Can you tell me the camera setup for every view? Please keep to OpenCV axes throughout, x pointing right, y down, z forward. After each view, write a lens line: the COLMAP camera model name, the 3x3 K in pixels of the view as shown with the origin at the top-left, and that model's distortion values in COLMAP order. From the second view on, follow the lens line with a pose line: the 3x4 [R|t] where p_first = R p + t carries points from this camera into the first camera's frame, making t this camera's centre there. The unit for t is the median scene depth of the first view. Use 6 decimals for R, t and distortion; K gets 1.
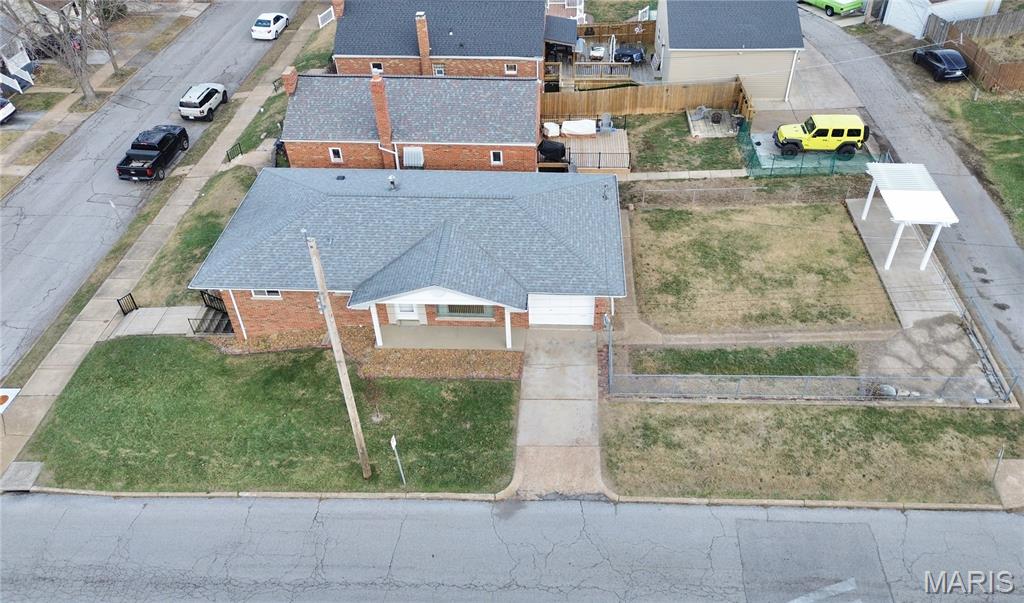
lens RADIAL K [[758.4, 0, 534.7], [0, 758.4, 308.0], [0, 0, 1]] dist [0.061499, -0.046469]
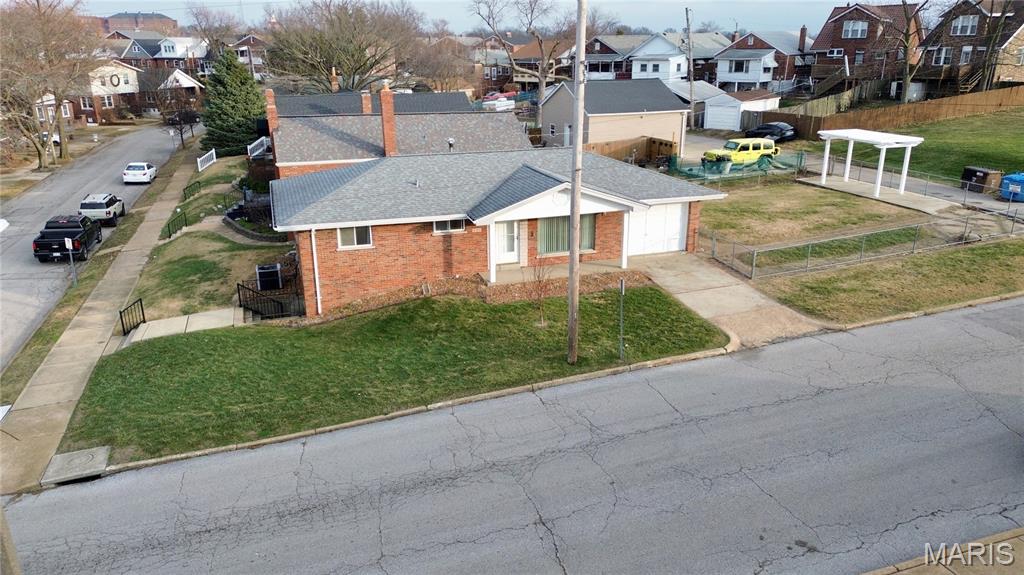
lens RADIAL K [[721.8, 0, 512.2], [0, 721.8, 287.5], [0, 0, 1]] dist [0.075423, -0.070676]
pose [[0.935452, -0.103912, 0.337834, -0.460634], [0.223064, 0.914983, -0.336227, 0.338054], [-0.274174, 0.389883, 0.879102, 0.248741]]
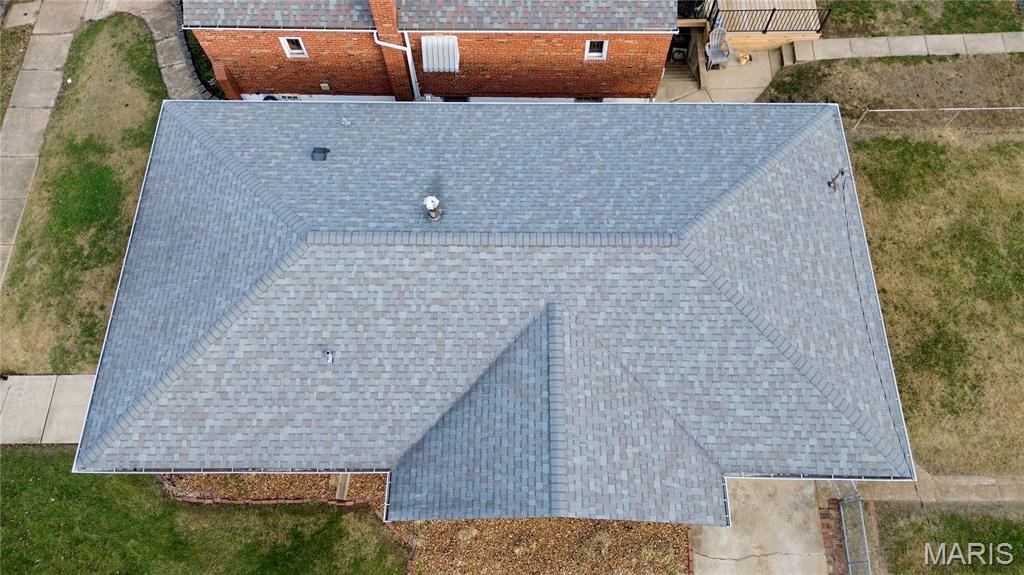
lens RADIAL K [[721.8, 0, 511.2], [0, 721.8, 292.3], [0, 0, 1]] dist [0.075423, -0.070676]
pose [[0.999459, -0.030236, 0.012978, -0.148335], [0.021166, 0.892793, 0.449969, -0.338478], [-0.025192, -0.449451, 0.892950, 0.570837]]
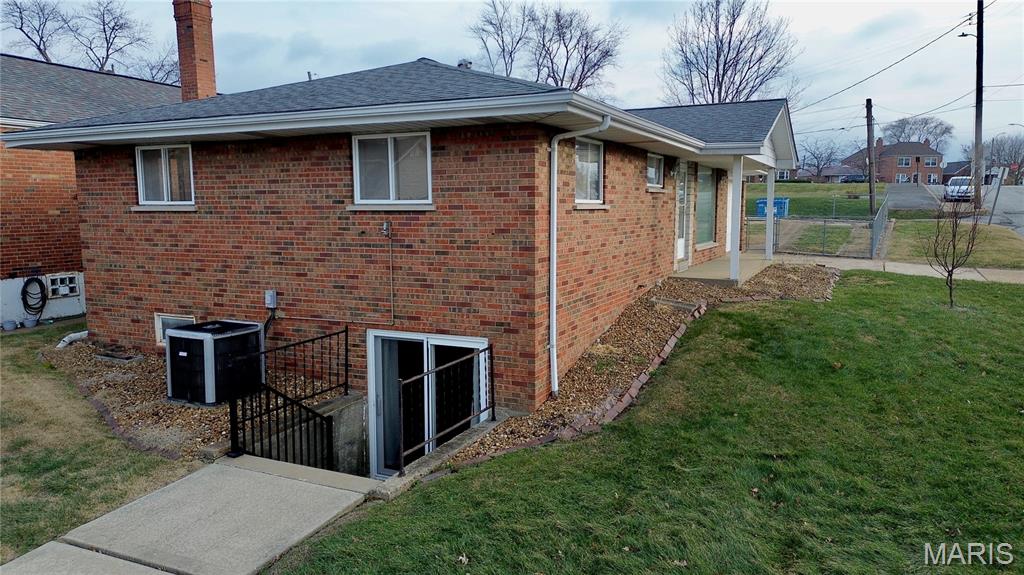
lens RADIAL K [[721.8, 0, 510.7], [0, 721.8, 286.5], [0, 0, 1]] dist [0.075423, -0.070676]
pose [[0.394296, -0.087412, 0.914817, -0.645906], [0.592281, 0.785313, -0.180242, 0.050039], [-0.702662, 0.612897, 0.361418, 0.922873]]
